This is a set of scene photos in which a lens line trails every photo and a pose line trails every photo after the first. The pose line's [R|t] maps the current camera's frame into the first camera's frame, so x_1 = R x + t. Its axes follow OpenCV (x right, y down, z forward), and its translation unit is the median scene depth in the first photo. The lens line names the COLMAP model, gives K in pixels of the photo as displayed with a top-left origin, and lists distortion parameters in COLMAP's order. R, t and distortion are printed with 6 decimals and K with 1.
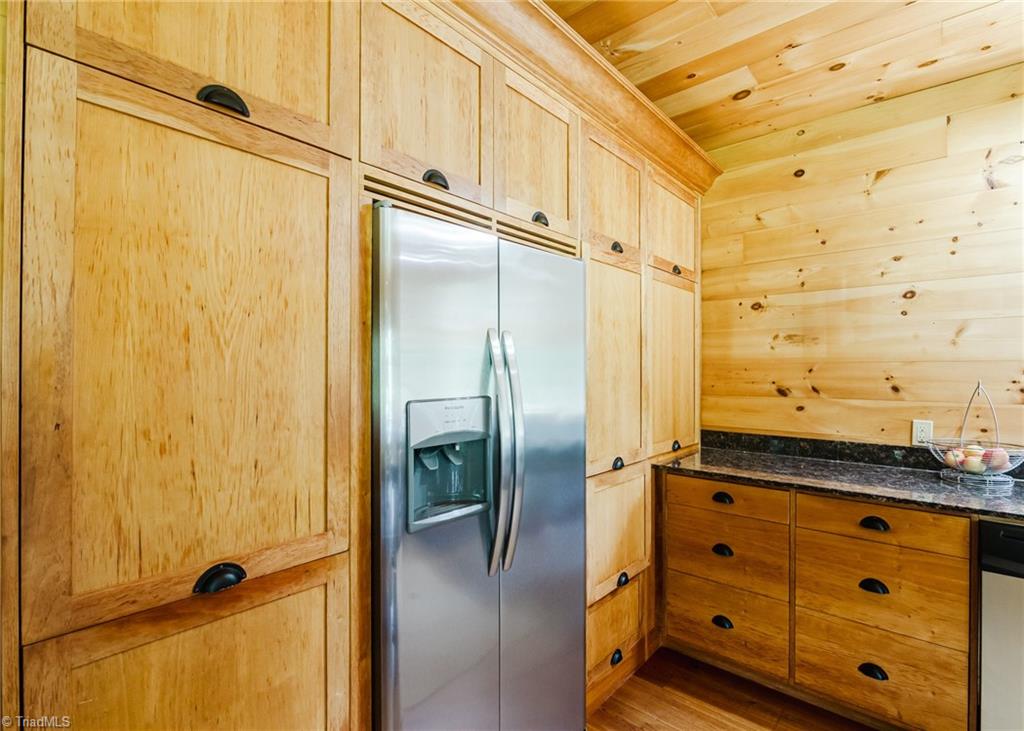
lens RADIAL K [[485.1, 0, 515.9], [0, 485.1, 367.7], [0, 0, 1]] dist [-0.010814, -0.000716]
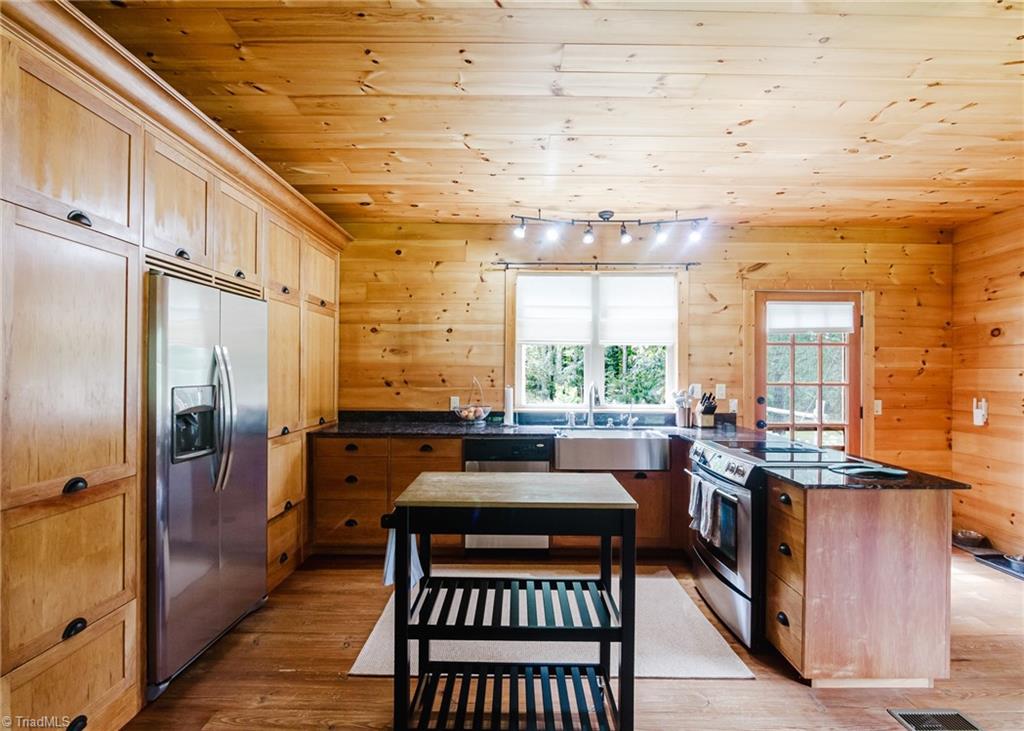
lens RADIAL K [[485.1, 0, 515.9], [0, 485.1, 367.7], [0, 0, 1]] dist [-0.010814, -0.000716]
pose [[0.751483, 0.006678, 0.659719, -0.247270], [-0.005886, 0.999977, -0.003418, -0.001742], [-0.659726, -0.001314, 0.751505, -0.621648]]
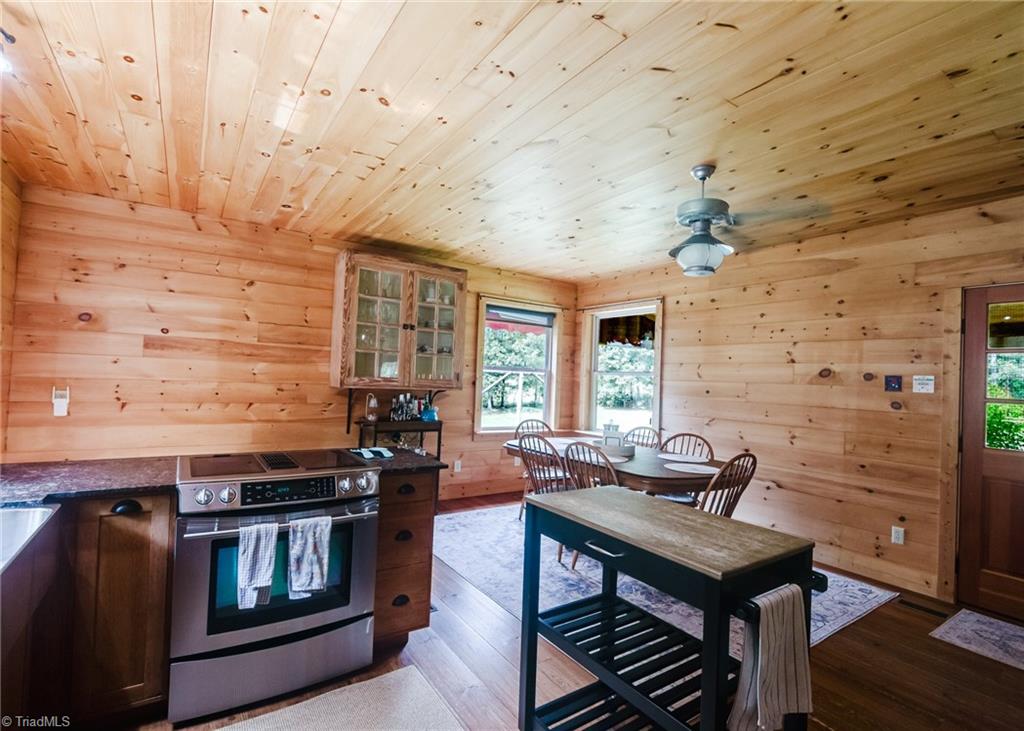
lens RADIAL K [[485.1, 0, 515.9], [0, 485.1, 367.7], [0, 0, 1]] dist [-0.010814, -0.000716]
pose [[-0.967944, -0.036364, 0.248521, 0.923662], [-0.042252, 0.998938, -0.018396, -0.002677], [-0.247588, -0.028307, -0.968452, 2.194331]]
